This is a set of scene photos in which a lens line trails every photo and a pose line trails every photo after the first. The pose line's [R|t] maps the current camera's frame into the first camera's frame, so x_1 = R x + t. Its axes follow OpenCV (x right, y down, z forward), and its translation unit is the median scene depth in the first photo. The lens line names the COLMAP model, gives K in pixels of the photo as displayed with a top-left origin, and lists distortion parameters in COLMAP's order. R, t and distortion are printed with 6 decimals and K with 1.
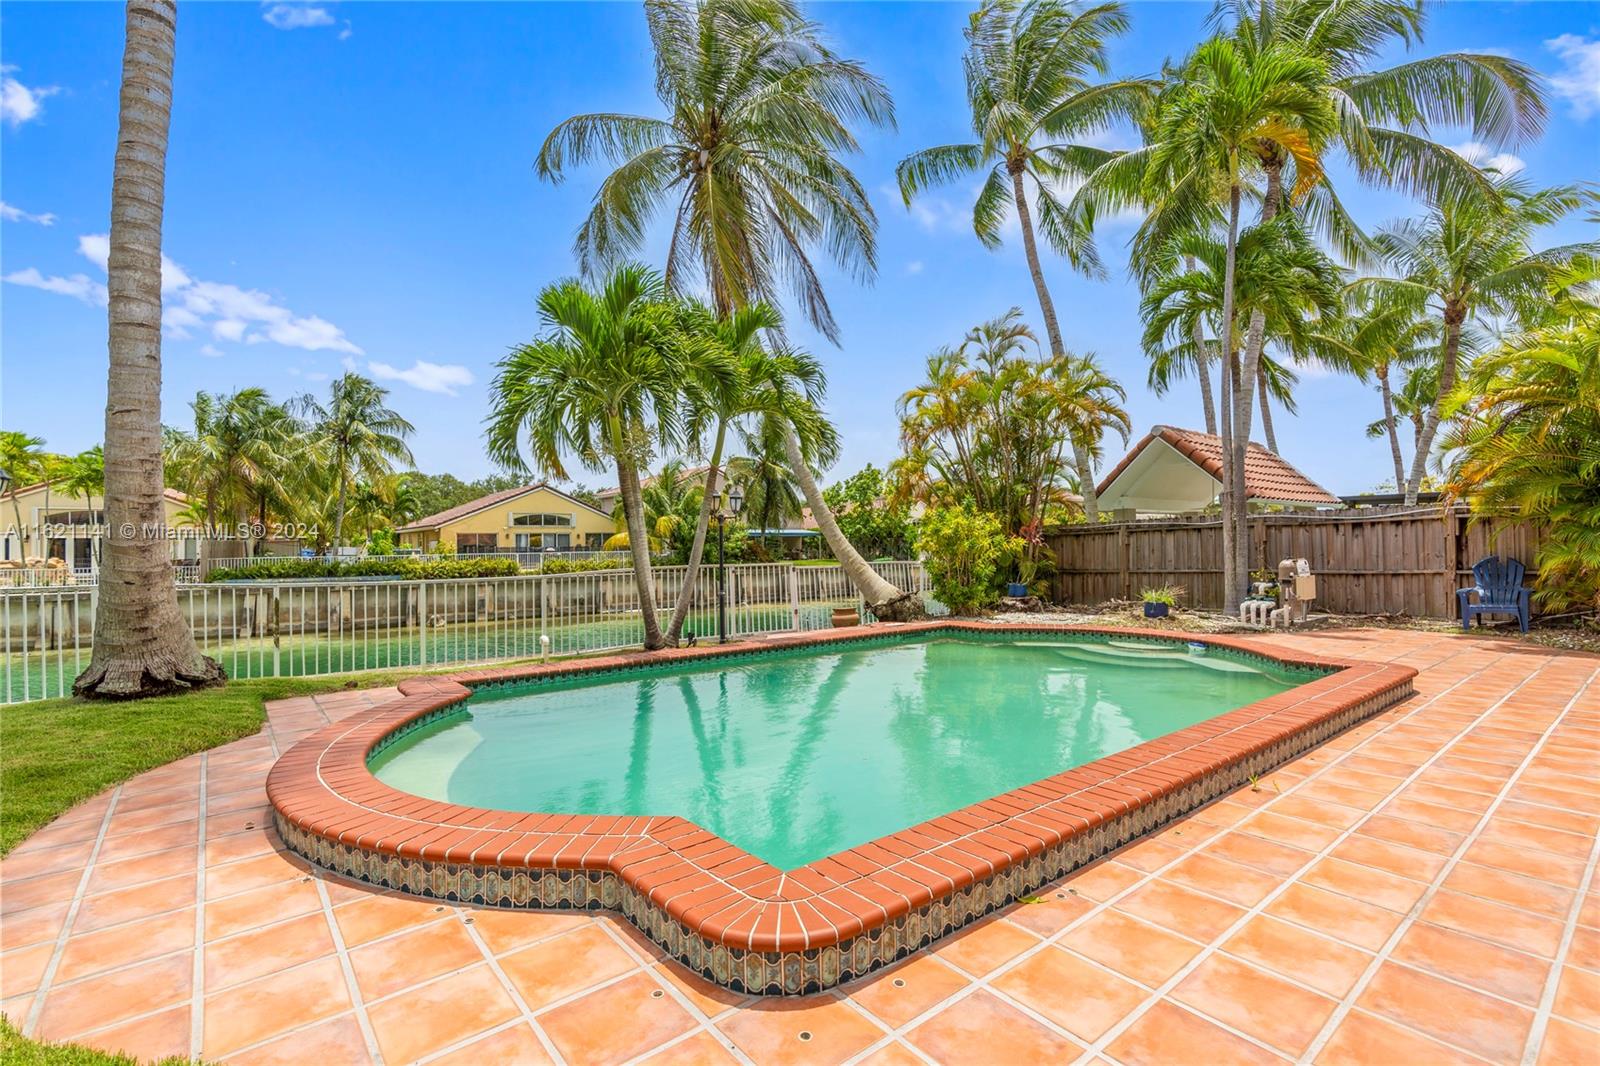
lens RADIAL K [[734.3, 0, 792.8], [0, 734.3, 541.9], [0, 0, 1]] dist [-0.007119, 0.001875]
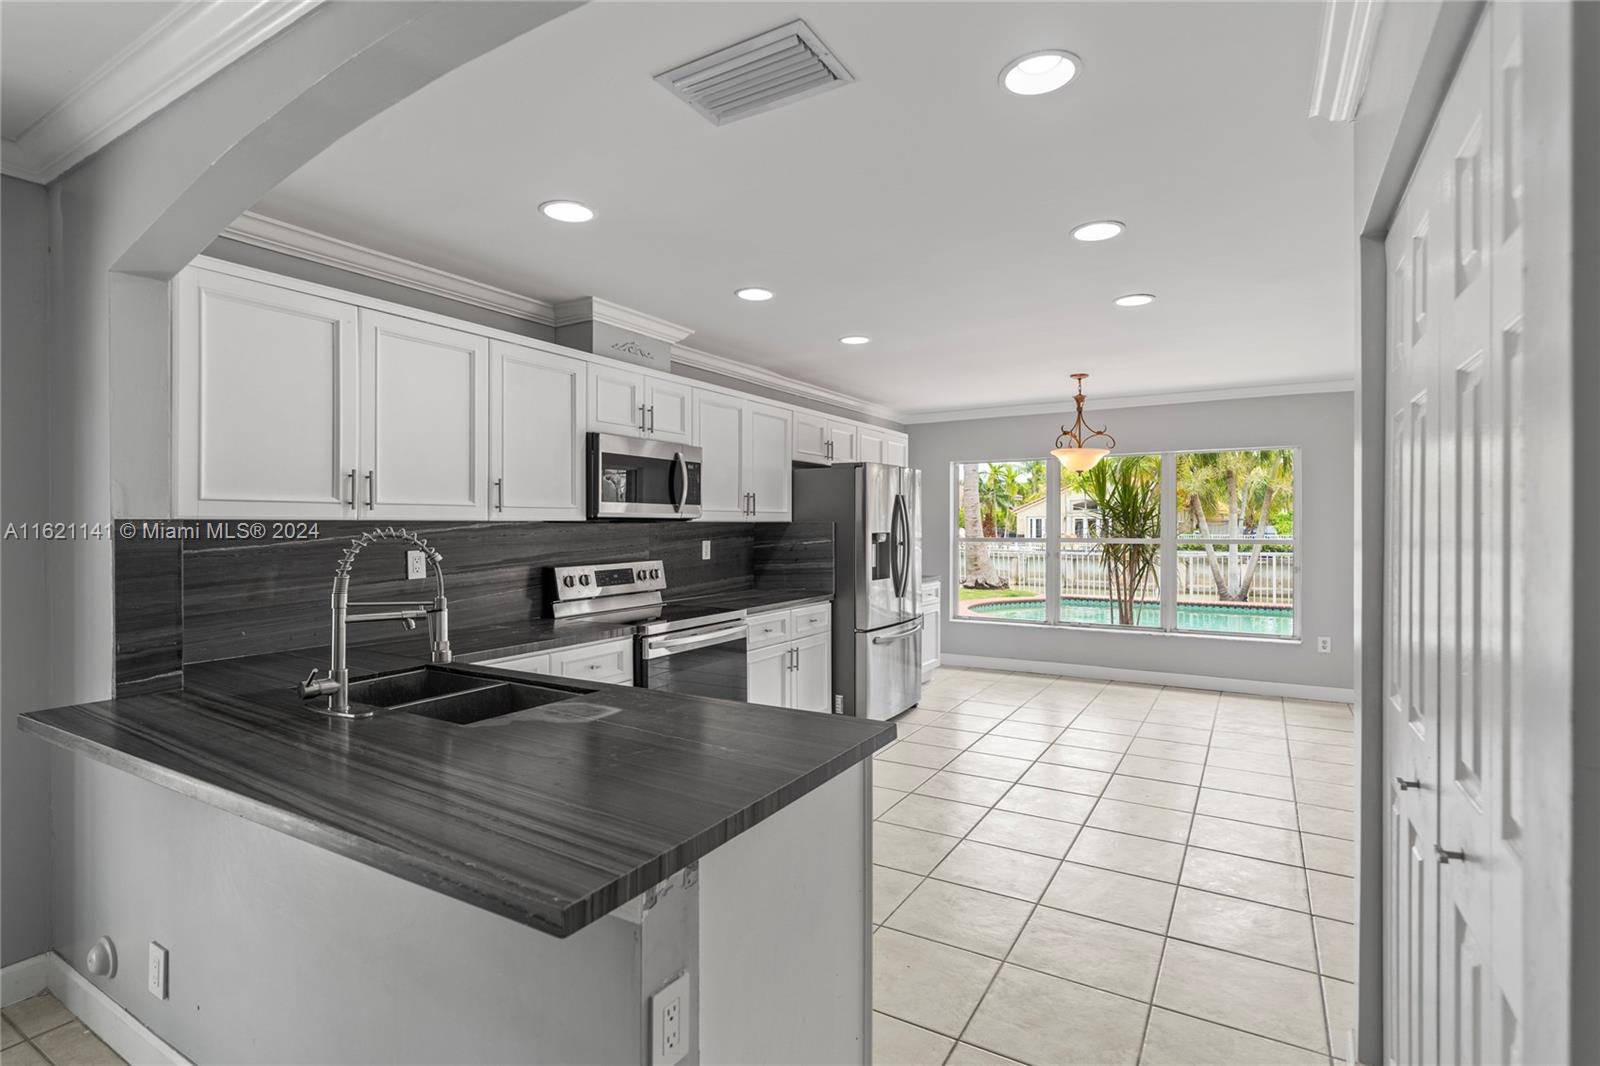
lens RADIAL K [[734.3, 0, 802.6], [0, 734.3, 530.5], [0, 0, 1]] dist [-0.007119, 0.001875]
pose [[0.334145, 0.014086, -0.942416, 0.297698], [0.005786, 0.999839, 0.016995, -0.013430], [0.942504, -0.011131, 0.334010, -0.114106]]
